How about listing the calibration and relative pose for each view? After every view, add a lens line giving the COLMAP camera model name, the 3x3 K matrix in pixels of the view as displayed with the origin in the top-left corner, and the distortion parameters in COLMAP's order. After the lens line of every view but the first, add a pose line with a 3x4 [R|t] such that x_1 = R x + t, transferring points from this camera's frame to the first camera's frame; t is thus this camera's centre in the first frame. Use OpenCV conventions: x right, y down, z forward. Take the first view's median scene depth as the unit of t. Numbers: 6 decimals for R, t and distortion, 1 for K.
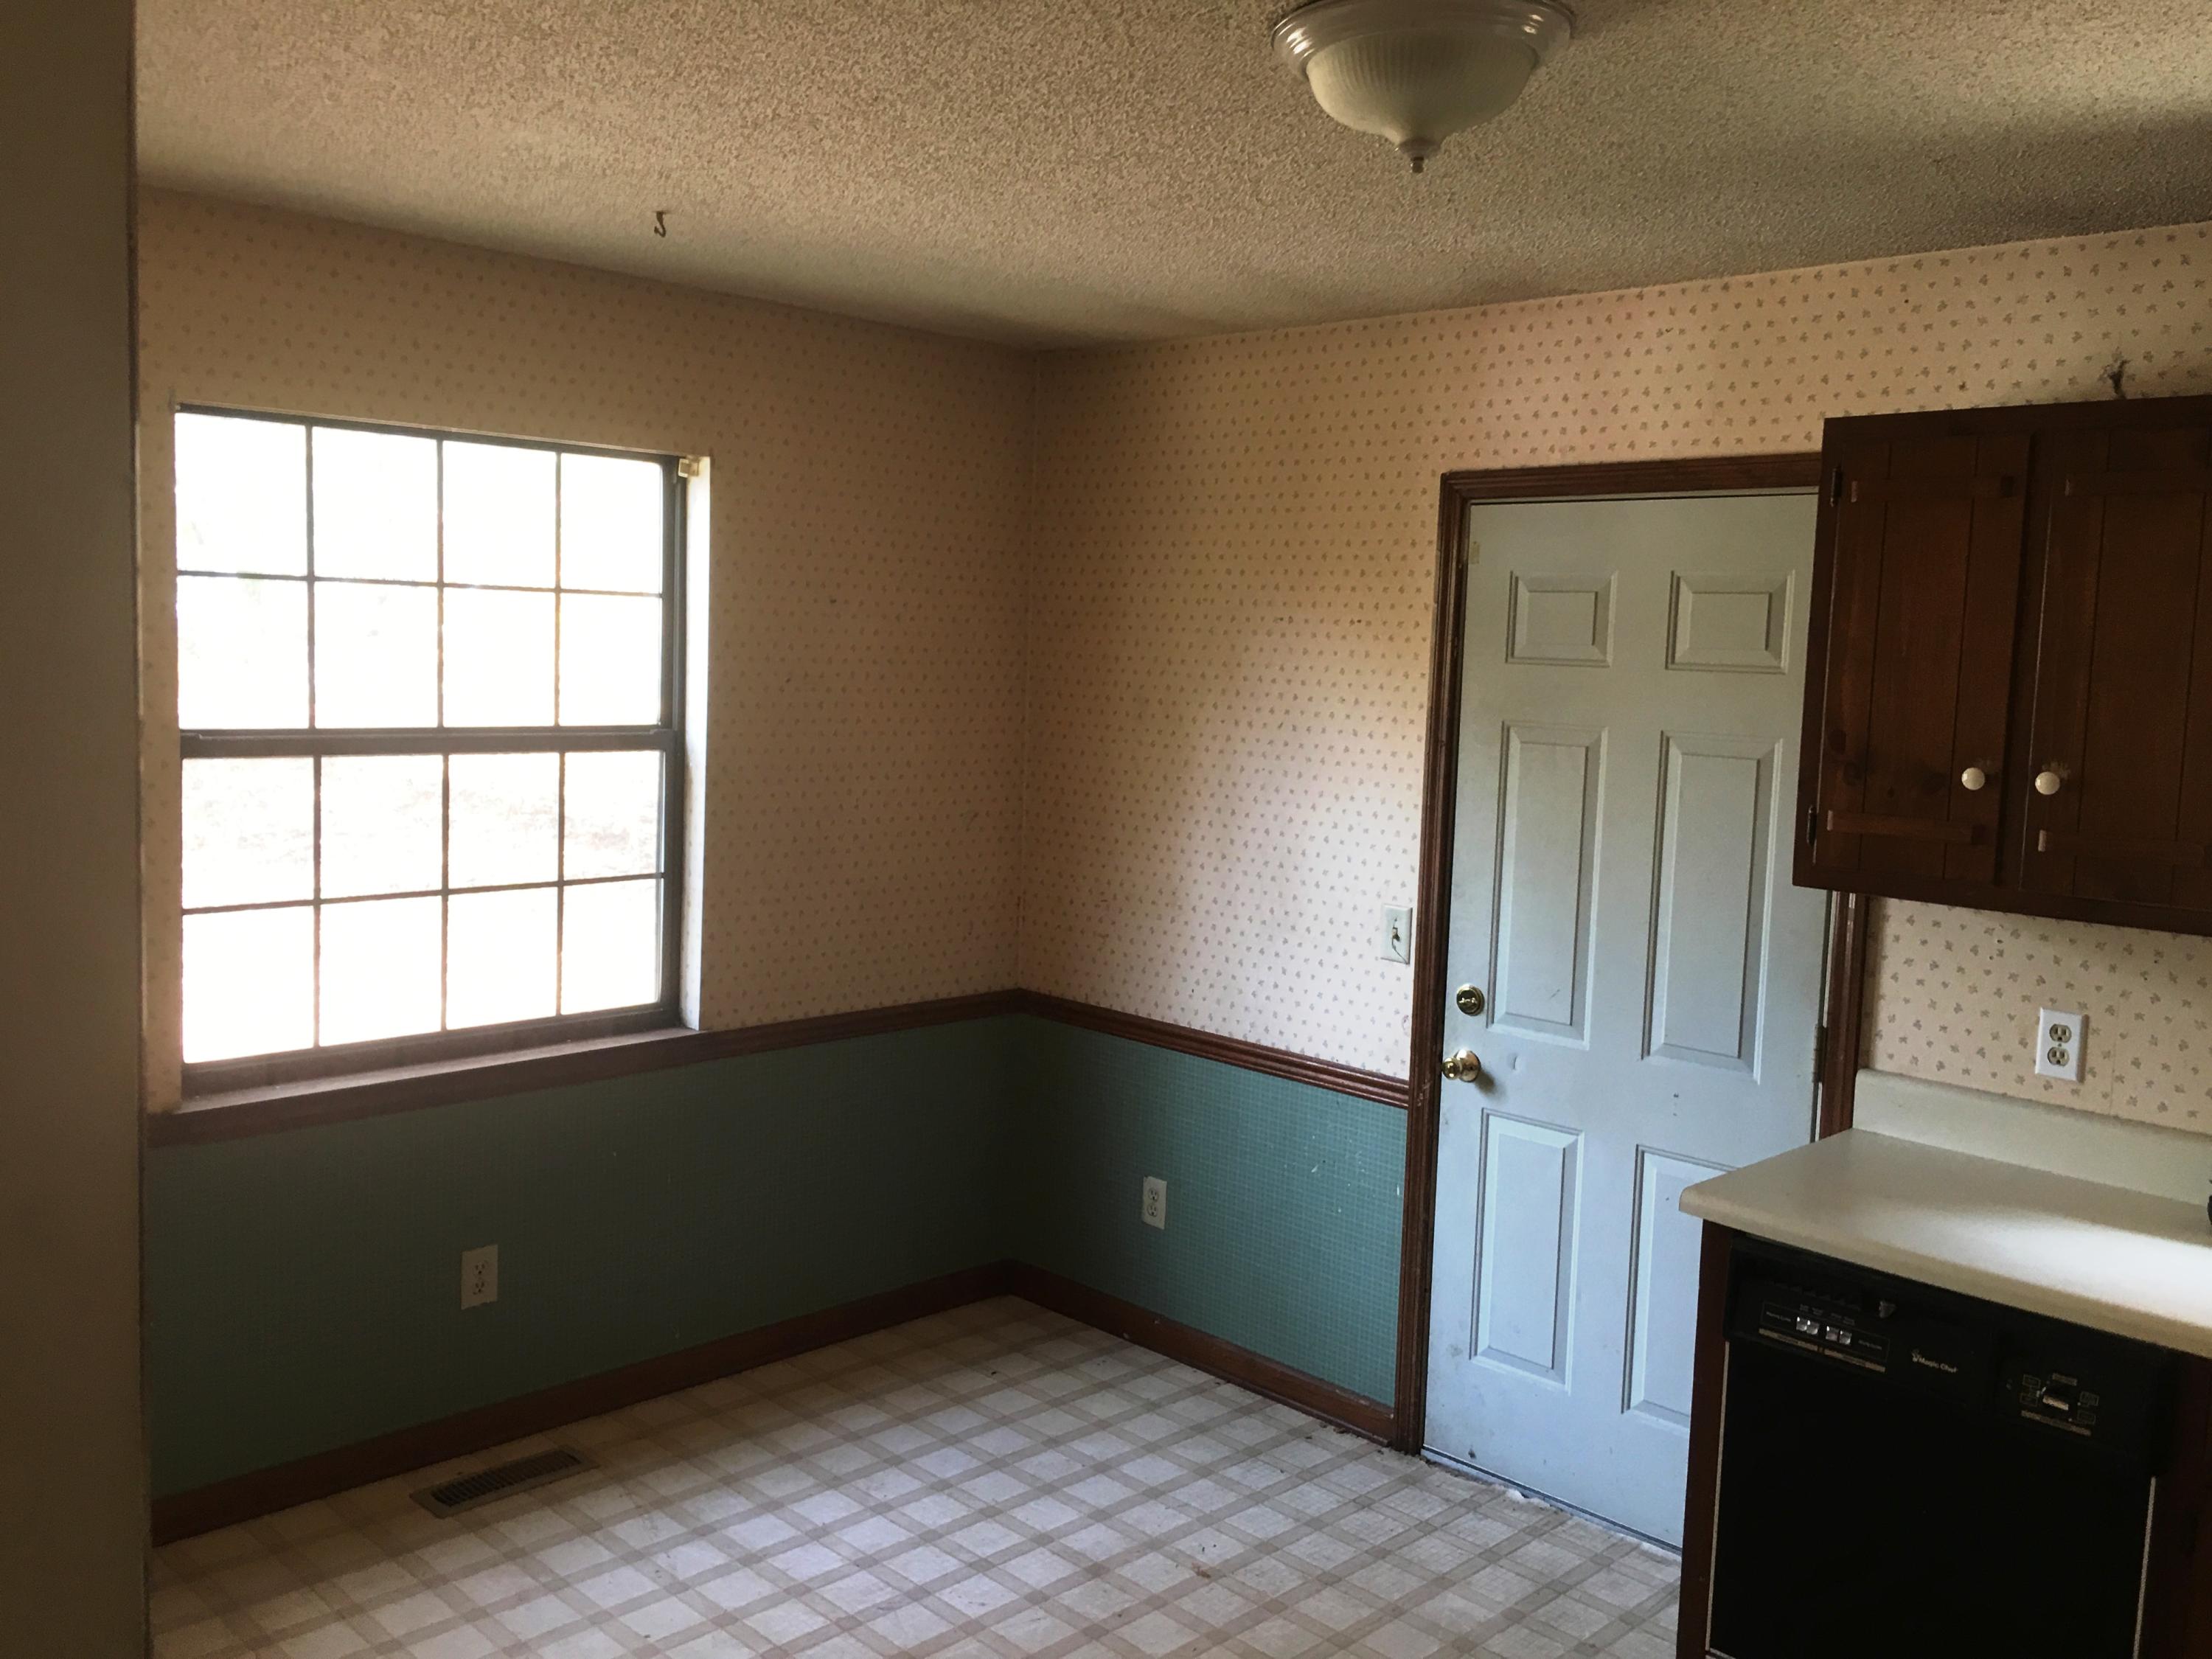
lens RADIAL K [[1905.1, 0, 1111.1], [0, 1905.1, 817.0], [0, 0, 1]] dist [-0.010914, -0.003943]
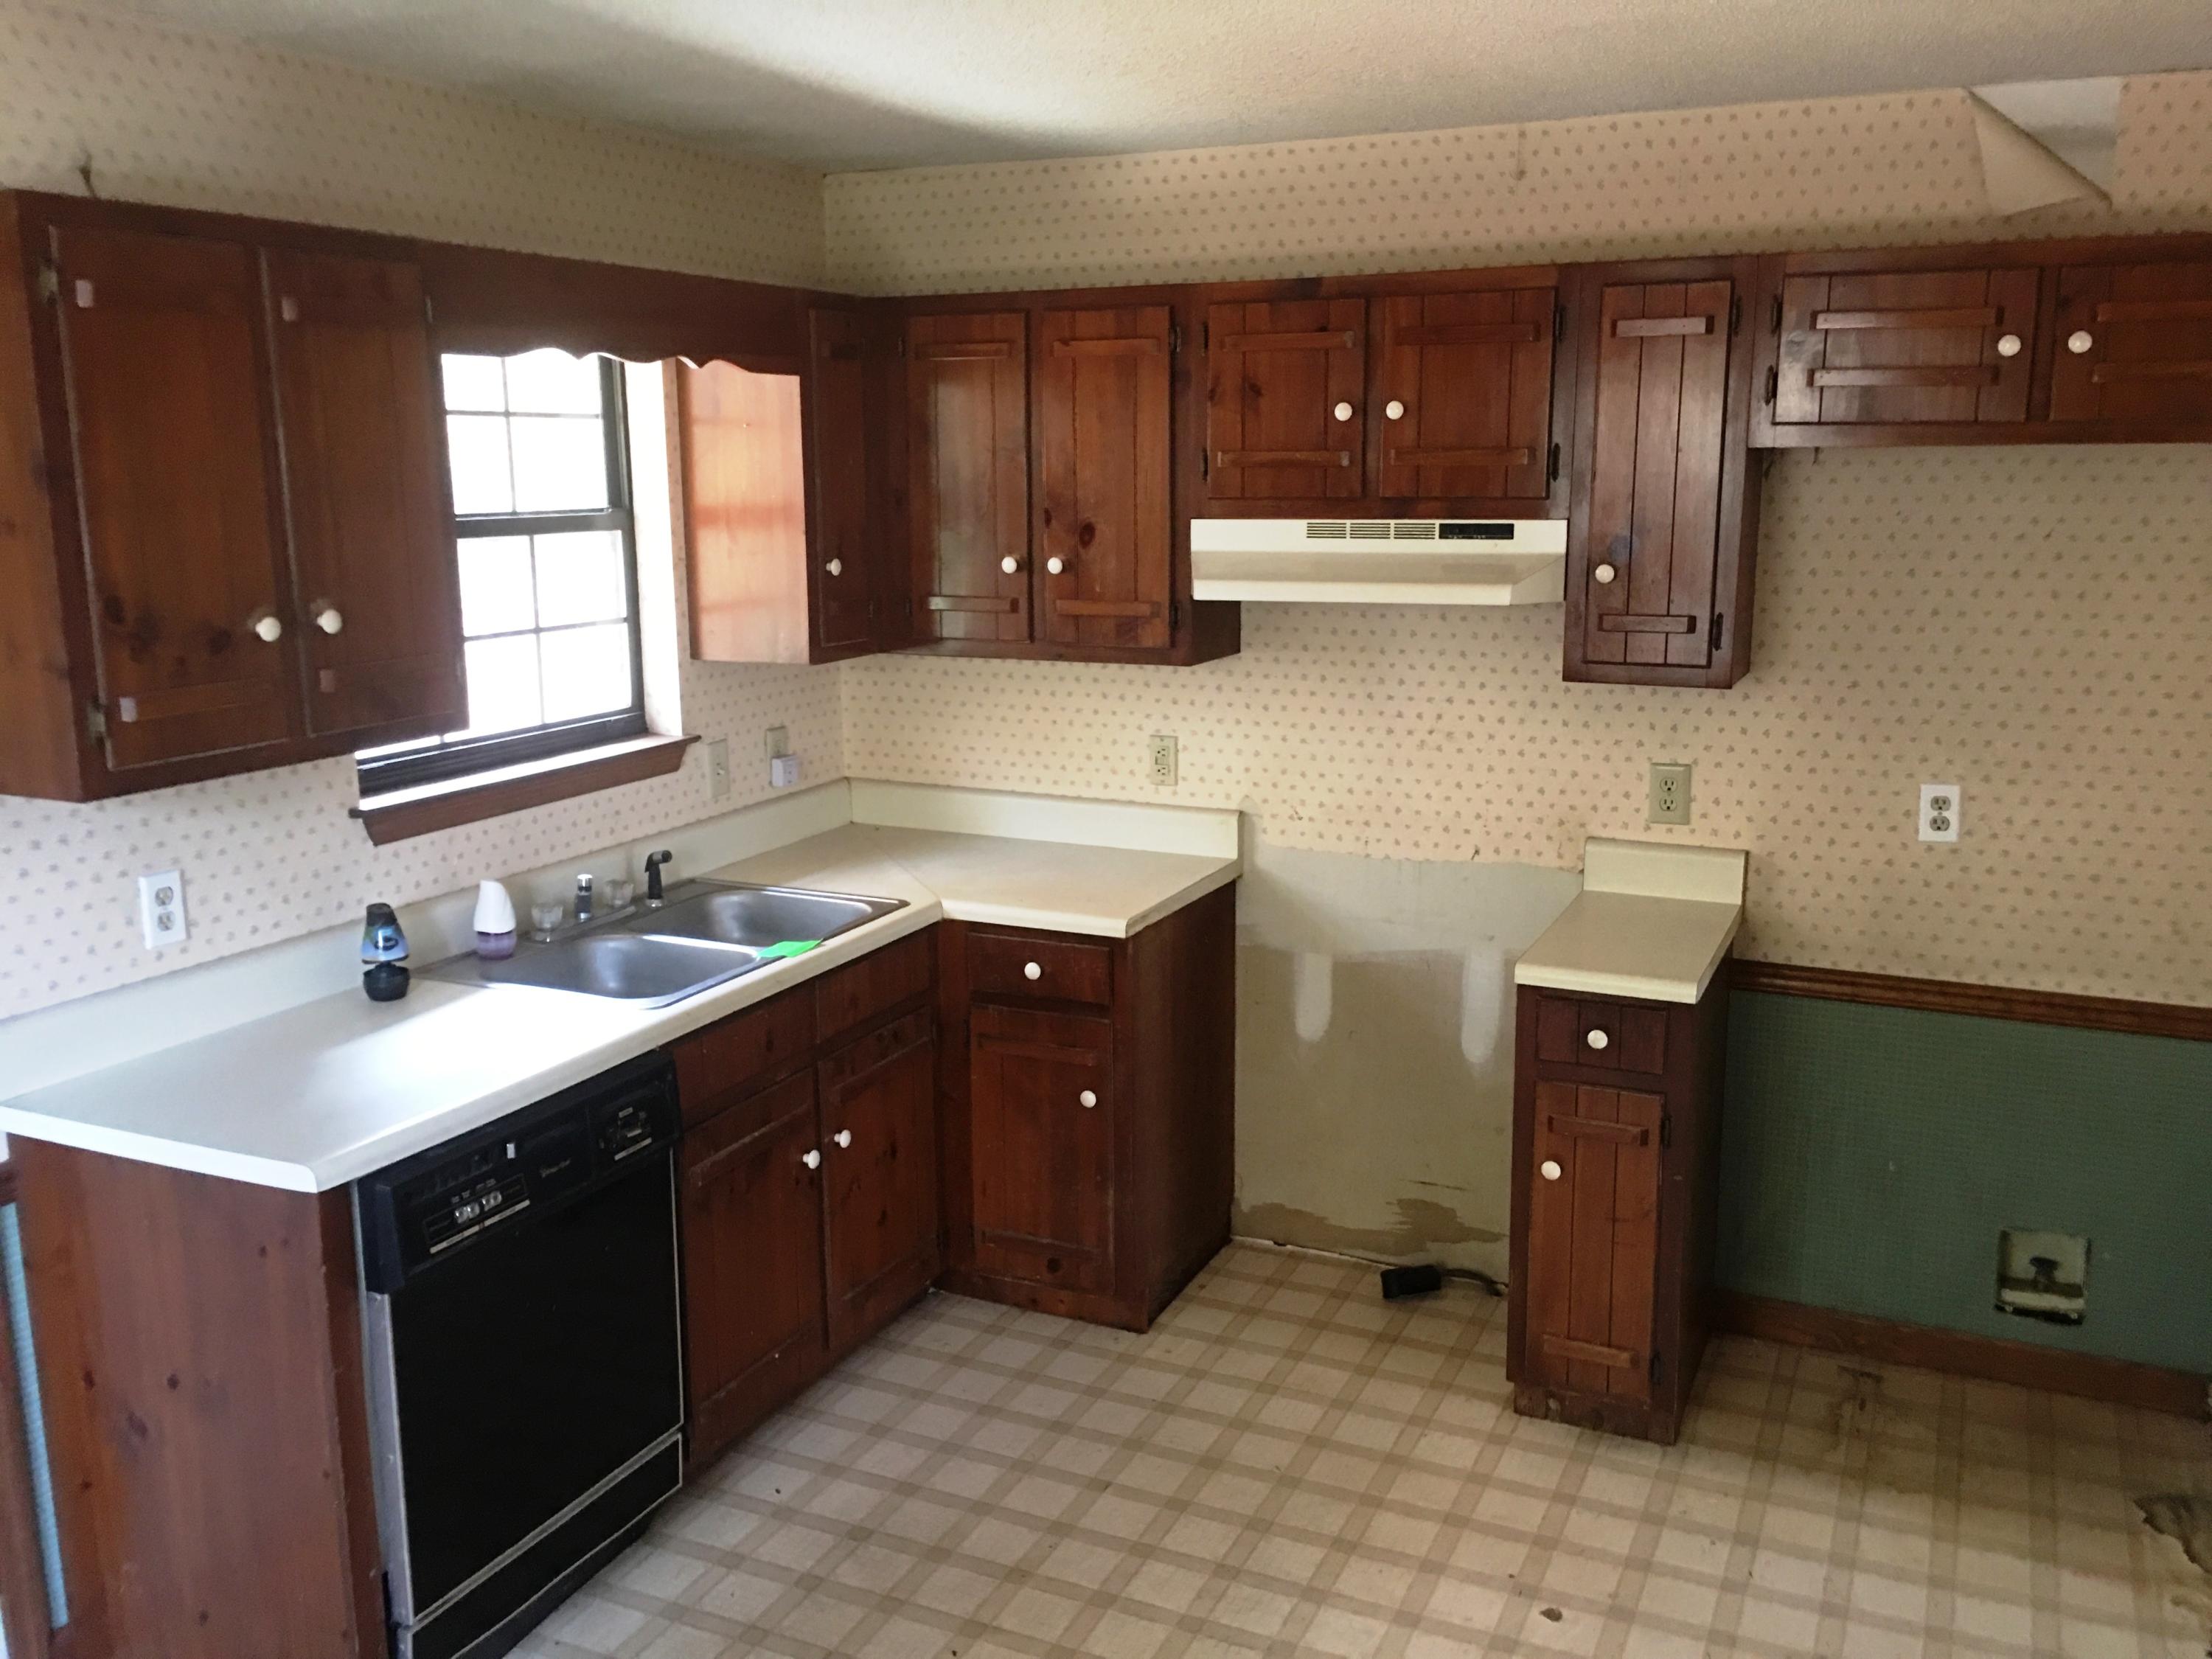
lens RADIAL K [[1905.1, 0, 1107.8], [0, 1905.1, 835.1], [0, 0, 1]] dist [-0.010914, -0.003943]
pose [[-0.347055, -0.223495, 0.910825, -0.522744], [0.087446, 0.959247, 0.268696, -0.129723], [-0.933759, 0.172900, -0.313368, 0.883887]]
